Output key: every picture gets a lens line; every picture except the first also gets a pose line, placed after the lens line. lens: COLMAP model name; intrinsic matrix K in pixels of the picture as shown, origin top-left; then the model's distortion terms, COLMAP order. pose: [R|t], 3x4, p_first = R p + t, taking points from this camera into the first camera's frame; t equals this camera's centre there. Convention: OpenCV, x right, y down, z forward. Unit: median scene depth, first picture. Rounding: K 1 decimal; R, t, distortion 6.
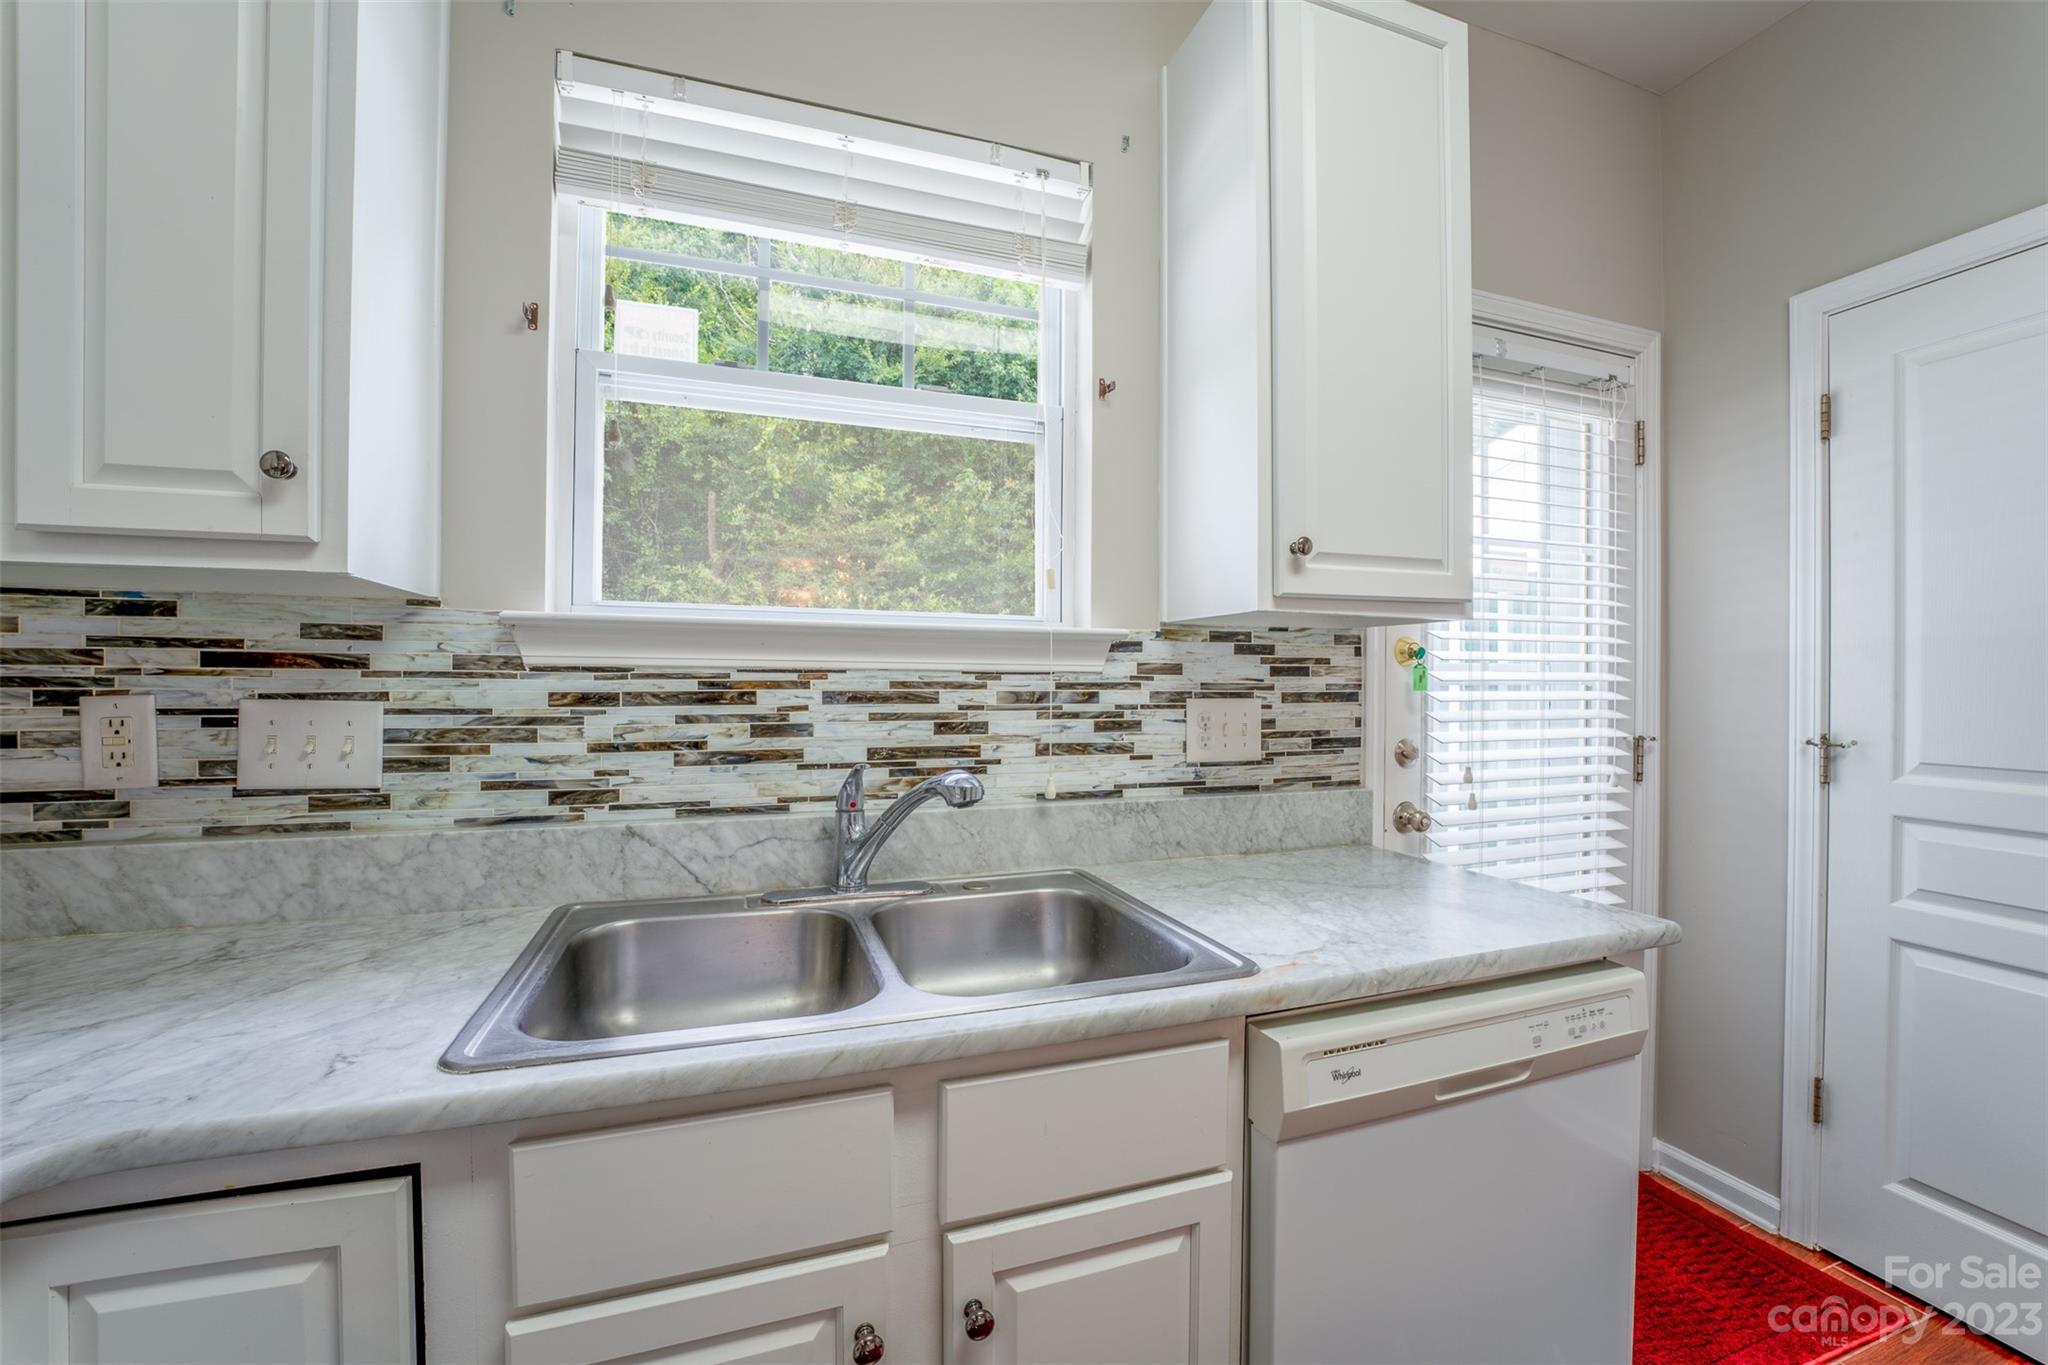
lens RADIAL K [[826.4, 0, 1016.7], [0, 826.4, 681.7], [0, 0, 1]] dist [-0.037477, 0.006489]
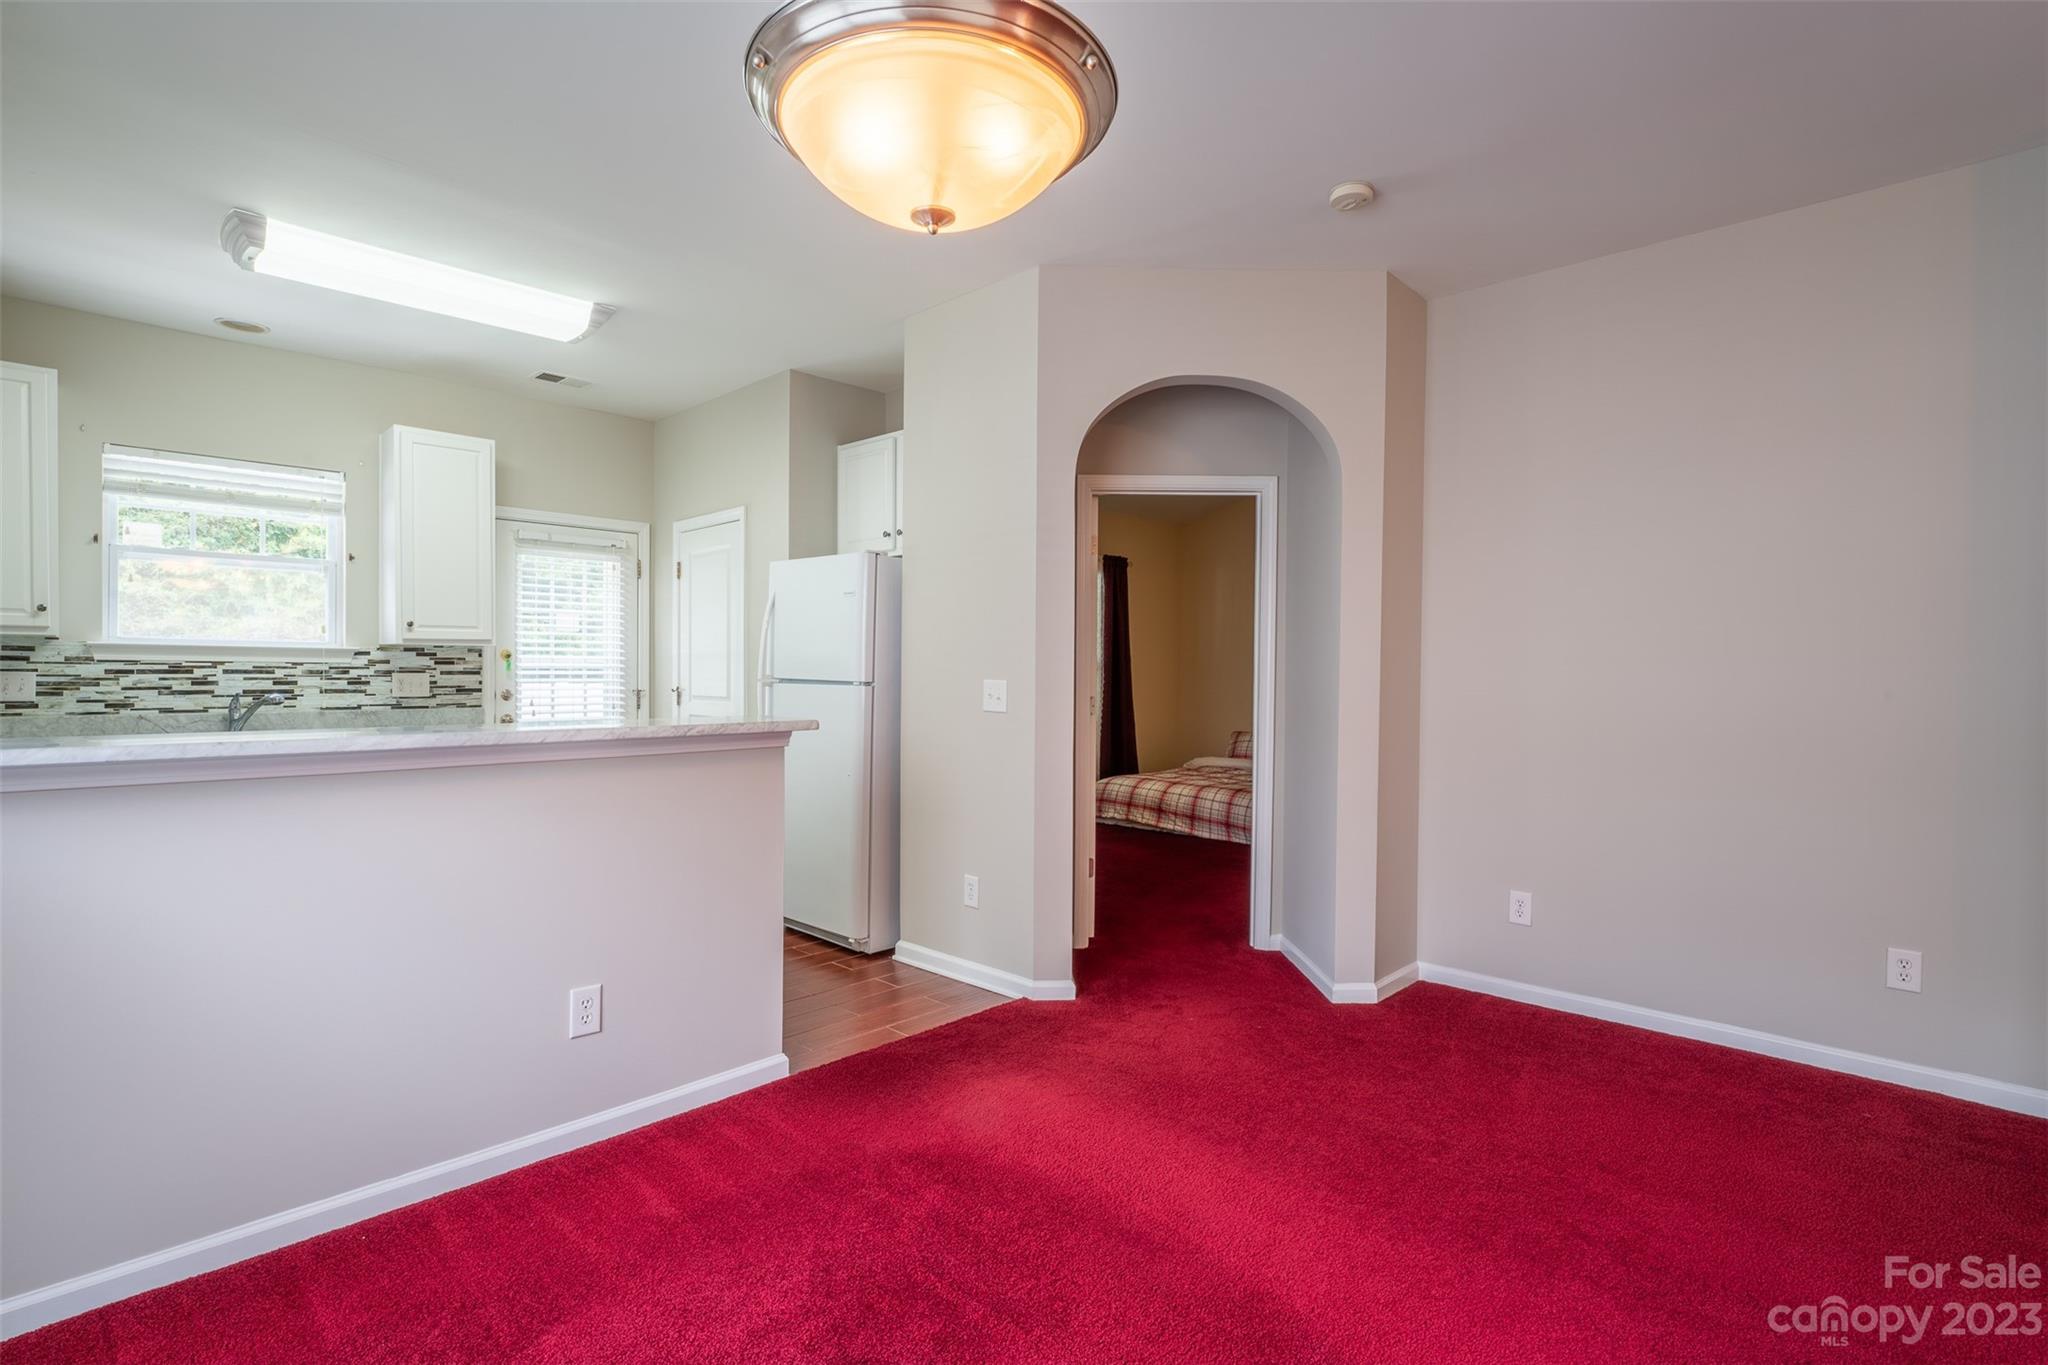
lens RADIAL K [[968.8, 0, 1014.6], [0, 968.8, 682.5], [0, 0, 1]] dist [-0.014630, 0.001322]
pose [[0.896712, -0.003018, 0.442605, 0.709322], [-0.003010, 0.999912, 0.012915, 0.005961], [-0.442605, -0.012913, 0.896624, -3.009670]]
